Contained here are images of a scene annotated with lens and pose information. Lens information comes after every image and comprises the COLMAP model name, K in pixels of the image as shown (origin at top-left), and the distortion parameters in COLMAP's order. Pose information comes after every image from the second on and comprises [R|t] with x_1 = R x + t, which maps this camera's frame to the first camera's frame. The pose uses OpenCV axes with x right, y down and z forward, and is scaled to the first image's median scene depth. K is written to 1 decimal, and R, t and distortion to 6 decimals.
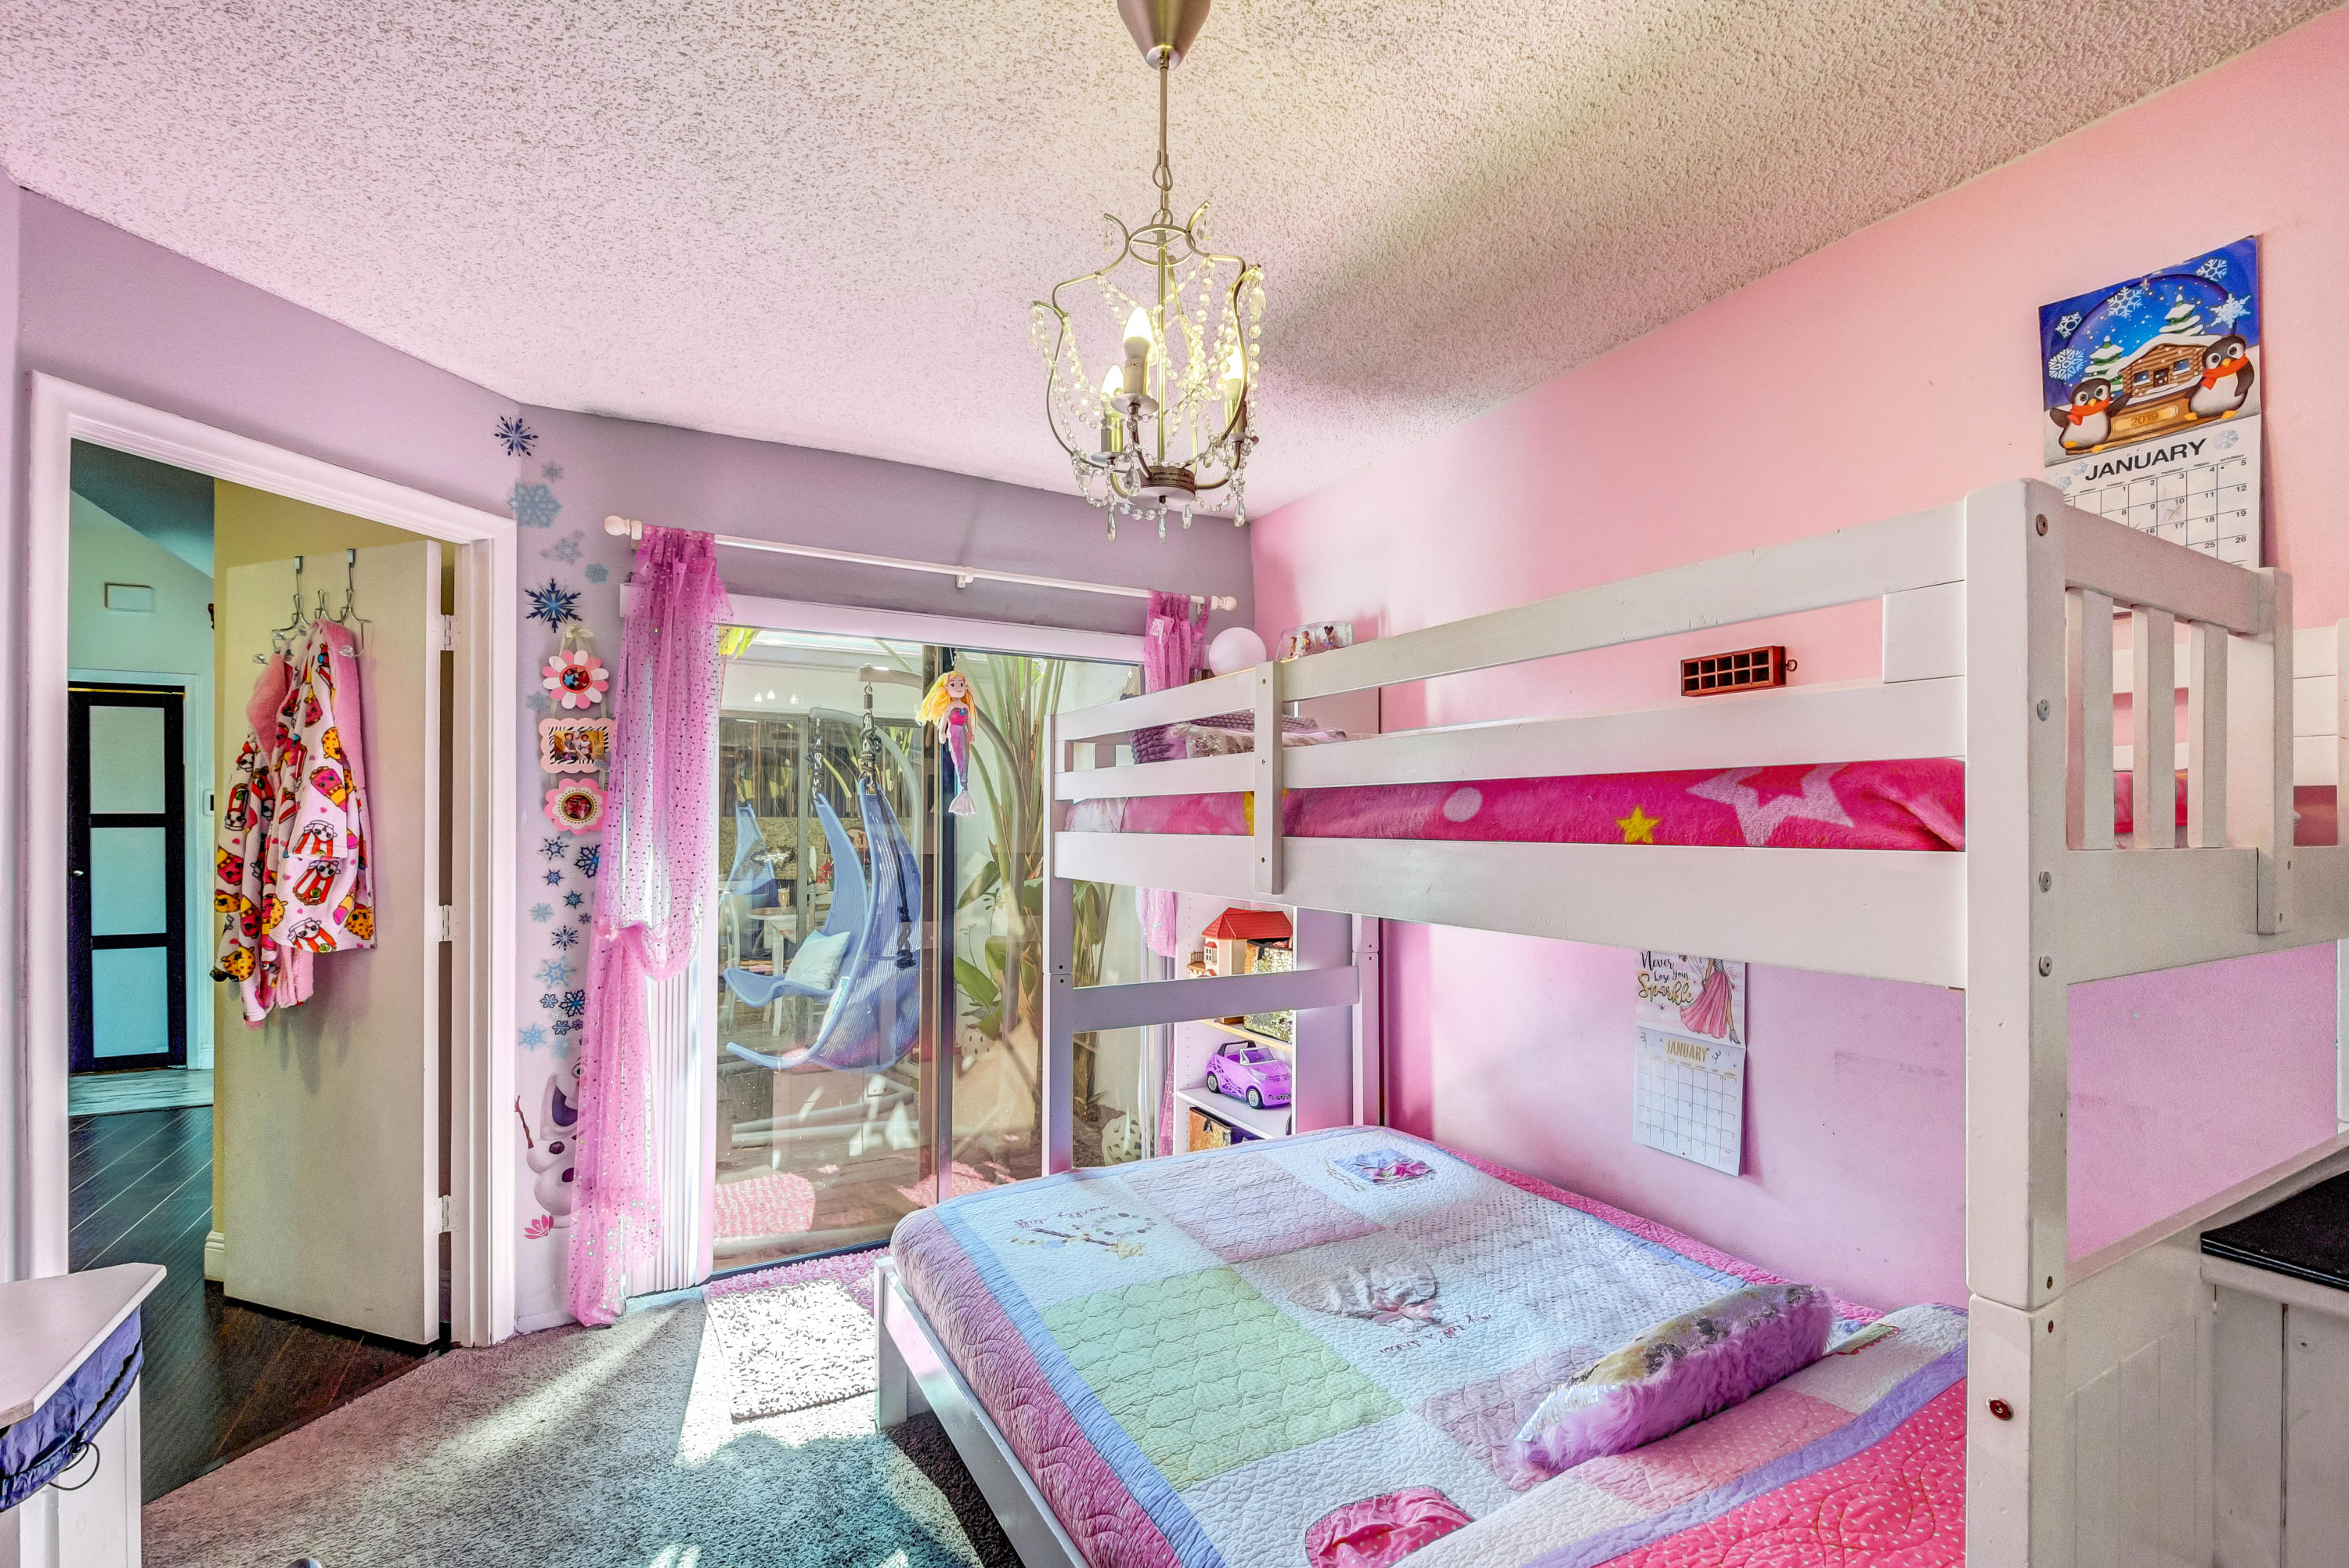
lens RADIAL K [[1038.6, 0, 1165.9], [0, 1038.6, 815.6], [0, 0, 1]] dist [0.000518, -0.005688]
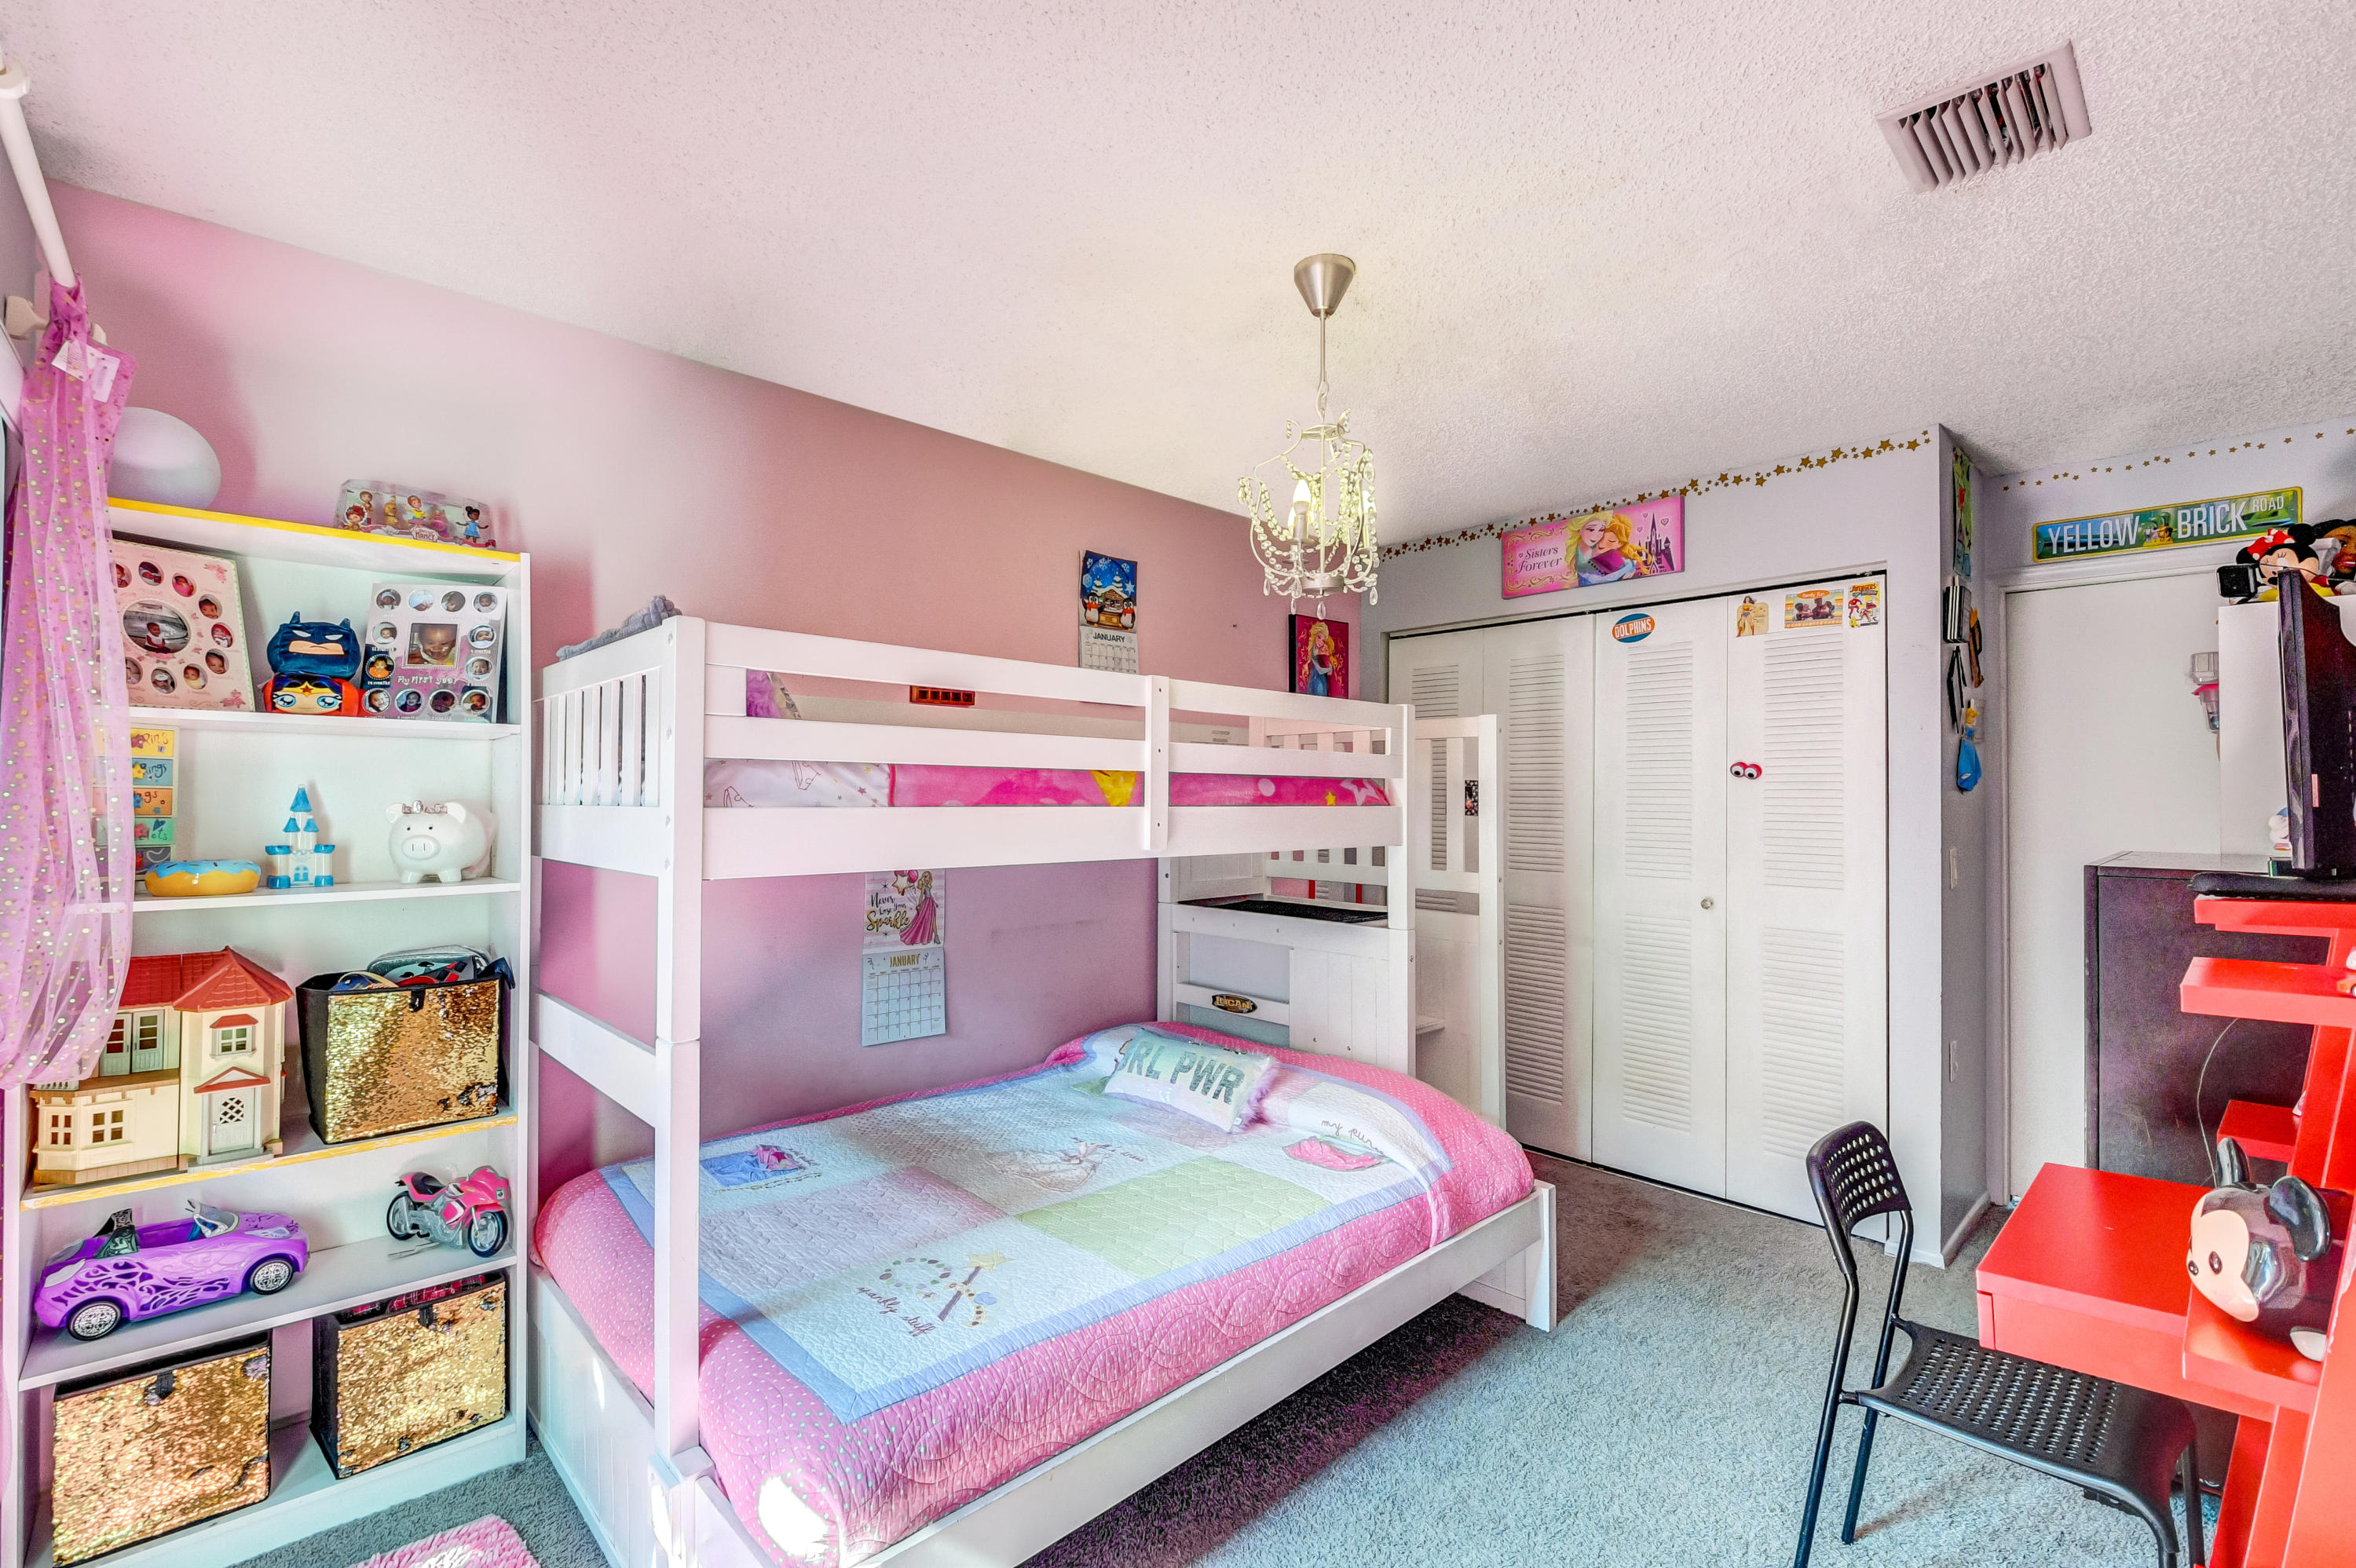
lens RADIAL K [[1031.9, 0, 1186.2], [0, 1031.9, 781.3], [0, 0, 1]] dist [0.052262, -0.026529]
pose [[-0.275985, 0.008868, 0.961121, -1.237462], [-0.014433, 0.999806, -0.013369, 0.004549], [-0.961054, -0.017561, -0.275803, 1.383852]]
